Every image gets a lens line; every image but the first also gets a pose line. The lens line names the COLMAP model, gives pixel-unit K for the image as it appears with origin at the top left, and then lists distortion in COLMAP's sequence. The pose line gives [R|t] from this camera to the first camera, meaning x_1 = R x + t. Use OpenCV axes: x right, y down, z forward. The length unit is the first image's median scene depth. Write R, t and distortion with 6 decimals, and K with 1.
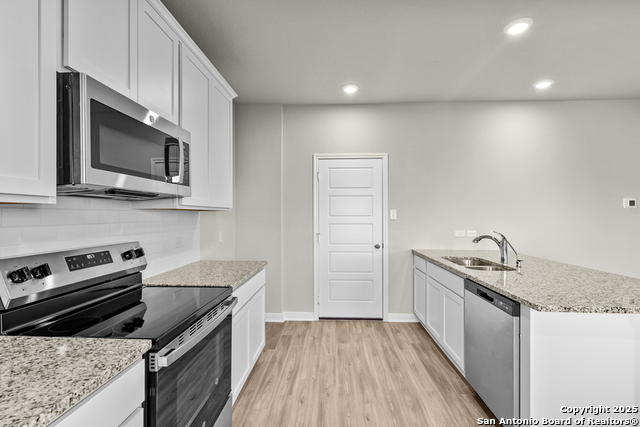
lens RADIAL K [[289.3, 0, 323.2], [0, 289.3, 215.7], [0, 0, 1]] dist [0.002240, 0.000278]
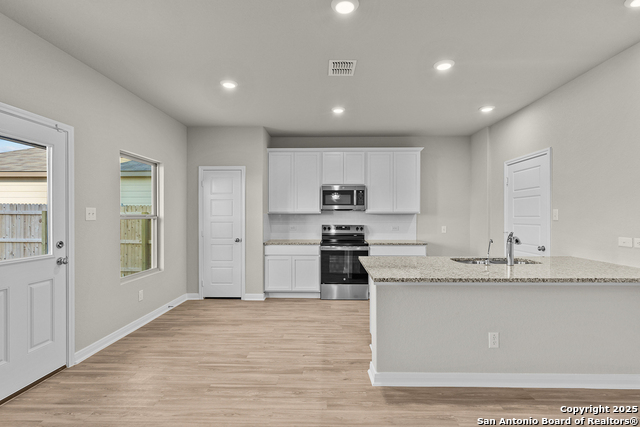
lens RADIAL K [[312.0, 0, 320.0], [0, 312.0, 213.5], [0, 0, 1]] dist [0.000560, 0.000108]
pose [[0.000859, -0.008038, -0.999967, 1.203405], [-0.002290, 0.999965, -0.008040, 0.002165], [0.999997, 0.002297, 0.000841, 0.274622]]
